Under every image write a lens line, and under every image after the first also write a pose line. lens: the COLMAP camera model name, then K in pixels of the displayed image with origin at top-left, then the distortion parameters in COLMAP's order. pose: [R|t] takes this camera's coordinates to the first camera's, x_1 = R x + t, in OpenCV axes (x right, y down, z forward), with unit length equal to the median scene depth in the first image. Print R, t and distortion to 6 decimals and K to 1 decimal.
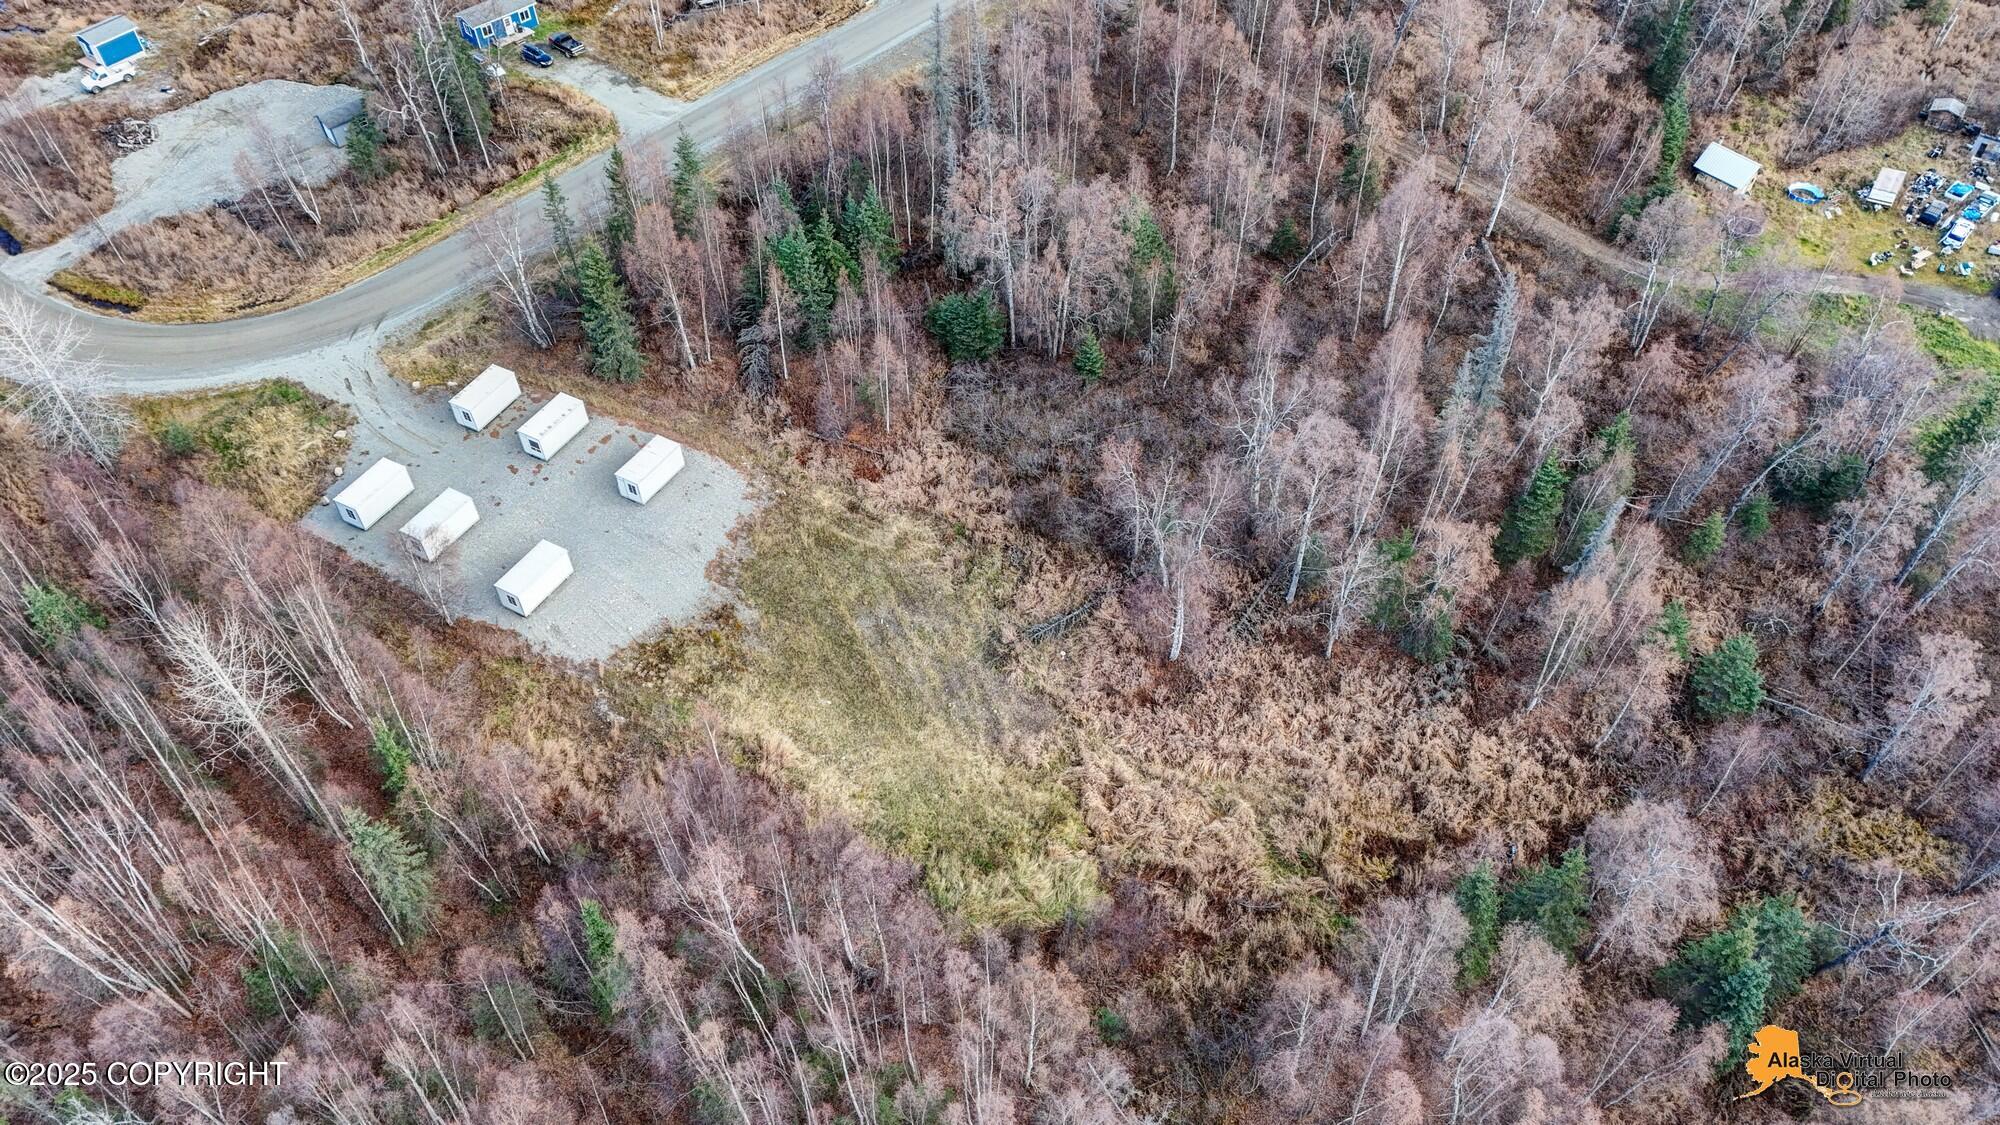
lens RADIAL K [[1442.2, 0, 1003.6], [0, 1442.2, 561.0], [0, 0, 1]] dist [0.101154, -0.140579]
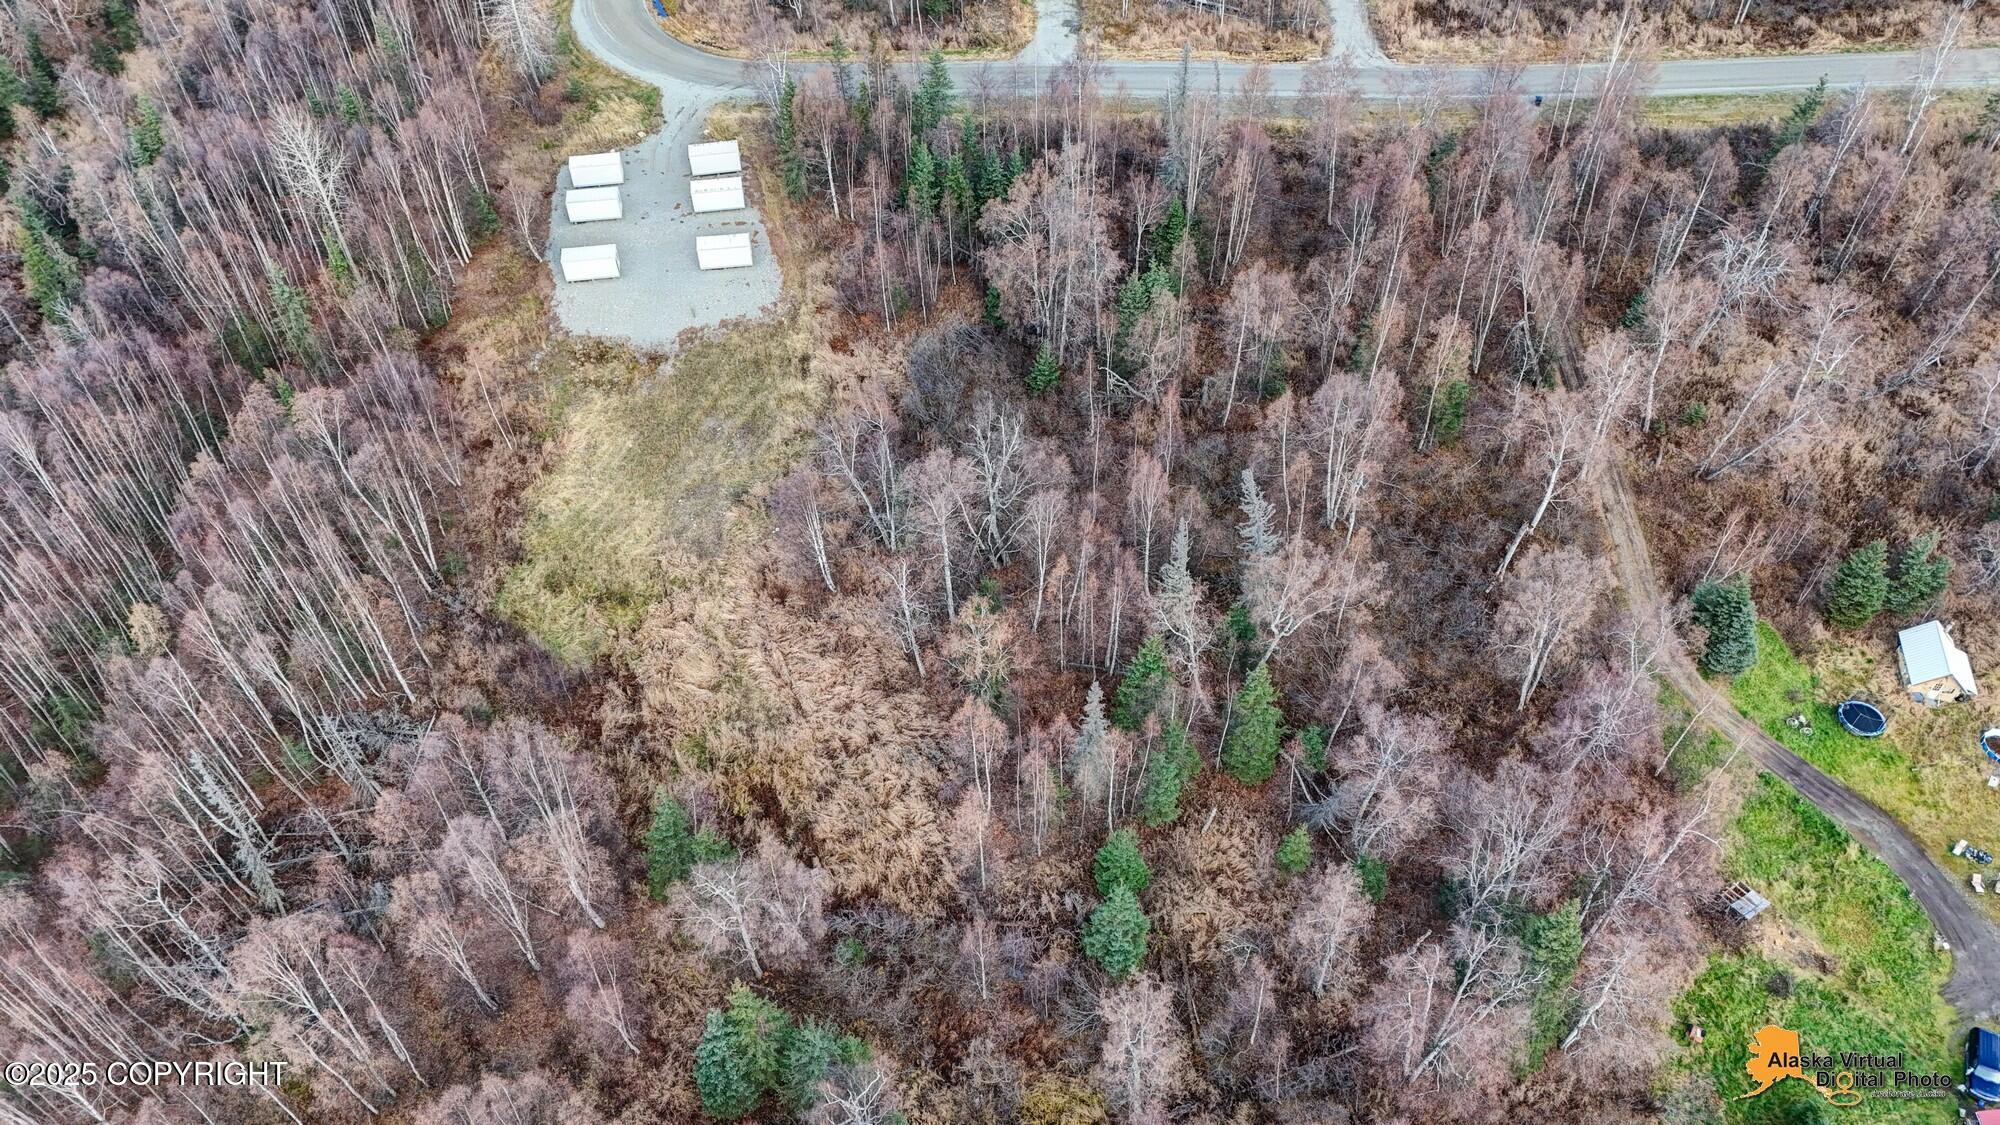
lens RADIAL K [[1442.2, 0, 1003.6], [0, 1442.2, 561.0], [0, 0, 1]] dist [0.101154, -0.140579]
pose [[0.625215, 0.569752, -0.533375, 0.793965], [-0.578625, 0.797011, 0.173112, -0.223152], [0.523736, 0.200392, 0.827976, 0.138984]]
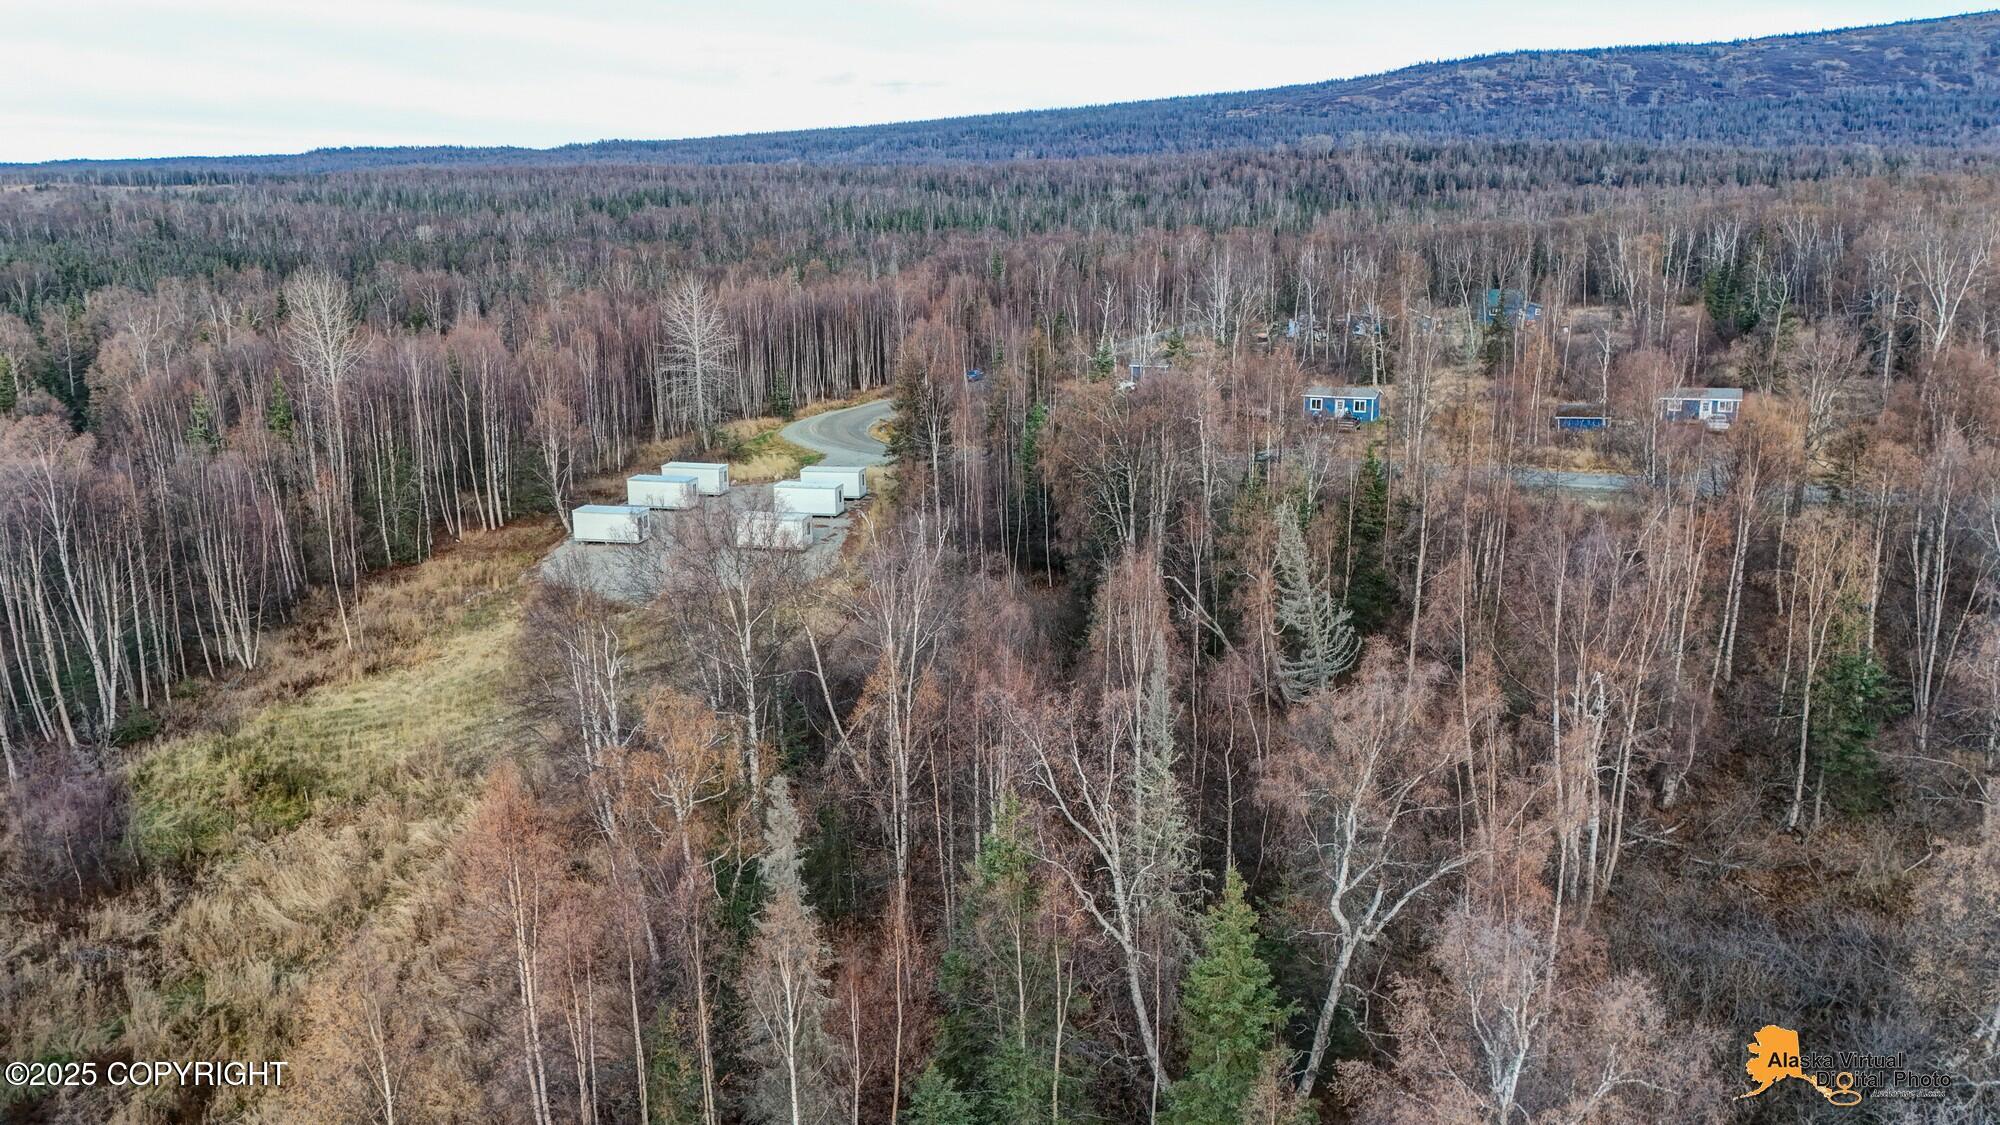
lens RADIAL K [[1442.2, 0, 1003.6], [0, 1442.2, 561.0], [0, 0, 1]] dist [0.101154, -0.140579]
pose [[0.330459, 0.227989, -0.915870, 0.731635], [-0.701699, 0.708316, -0.076860, -0.086768], [0.631202, 0.668064, 0.394049, 0.785597]]
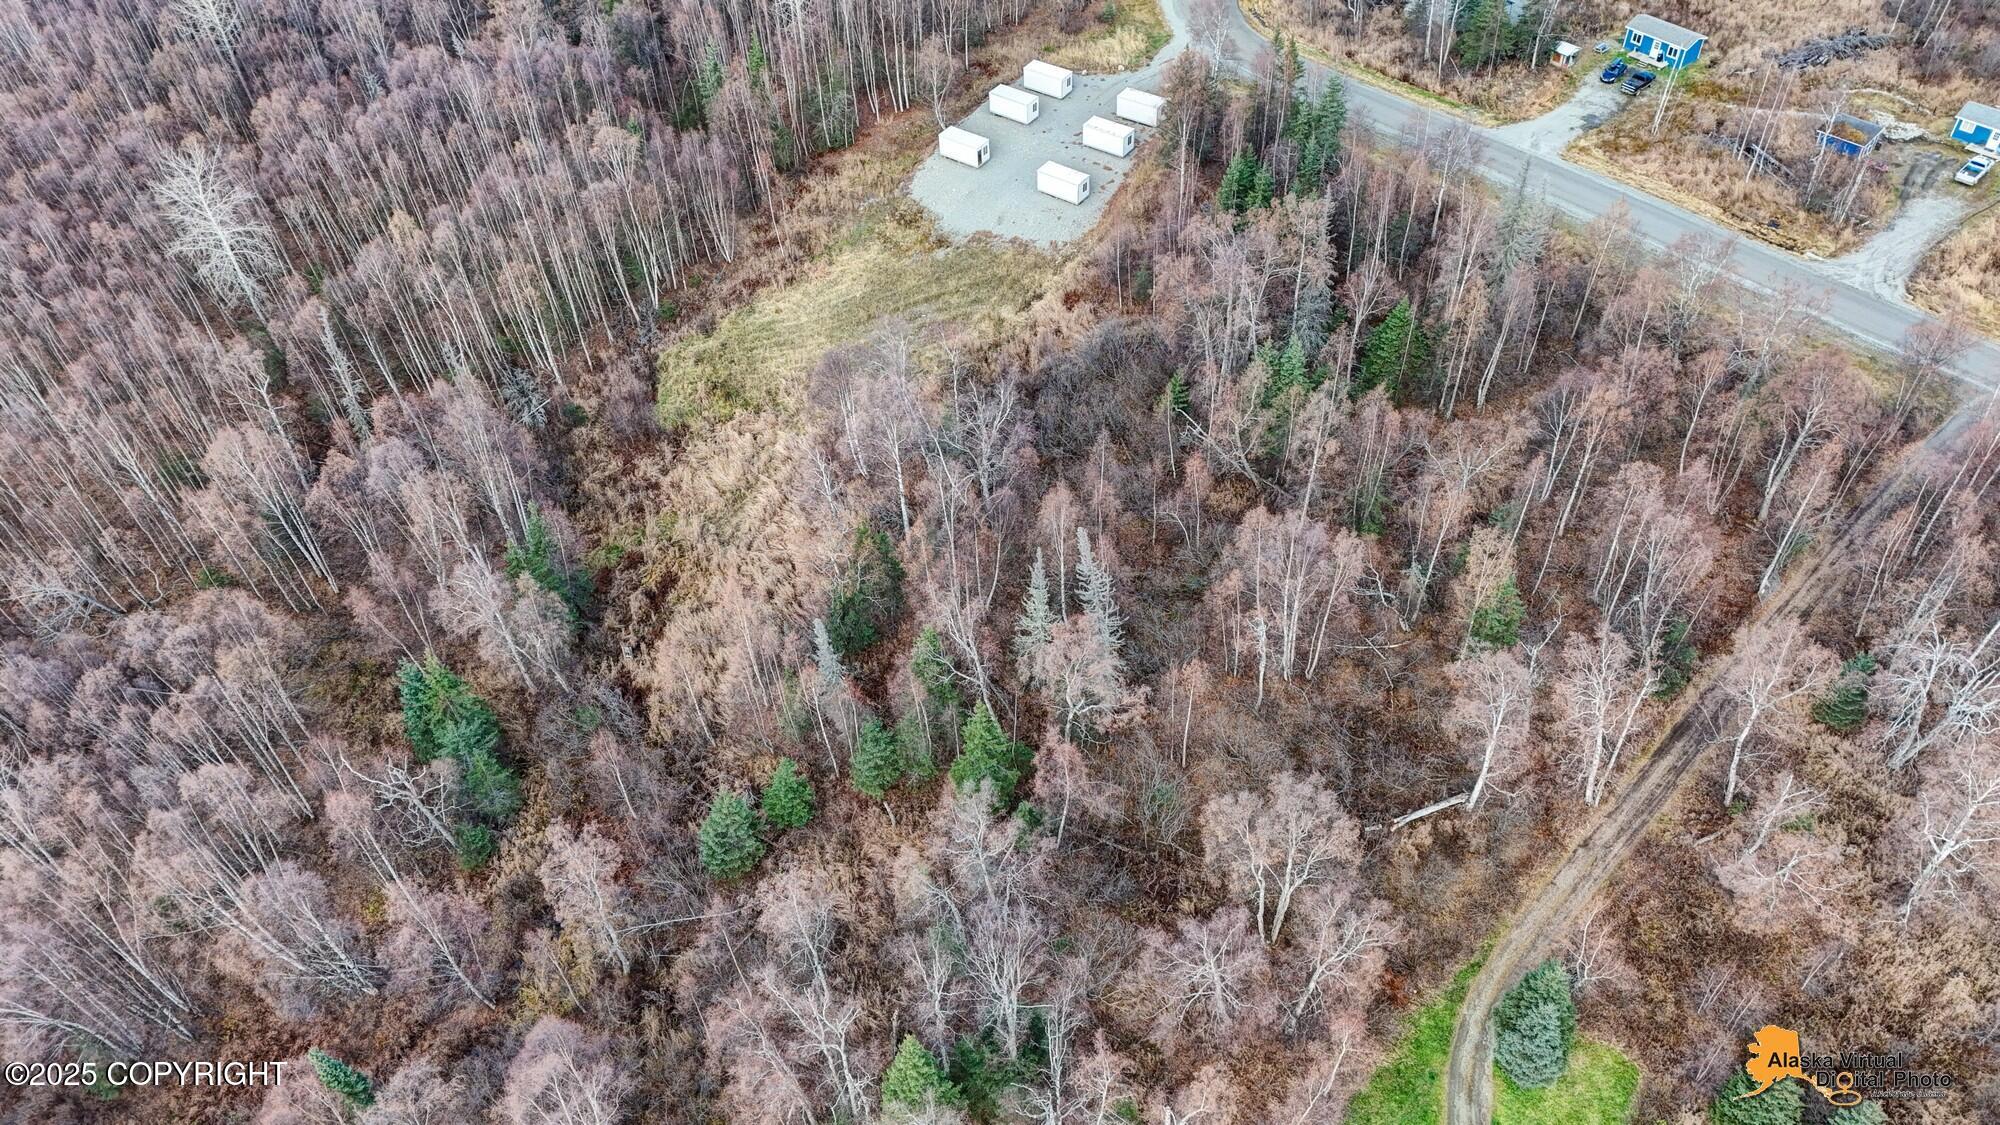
lens RADIAL K [[1442.2, 0, 1003.6], [0, 1442.2, 561.0], [0, 0, 1]] dist [0.101154, -0.140579]
pose [[-0.091919, 0.728286, -0.679081, 0.988222], [-0.722446, 0.420558, 0.548819, -0.653869], [0.685290, 0.541046, 0.487490, 0.535666]]
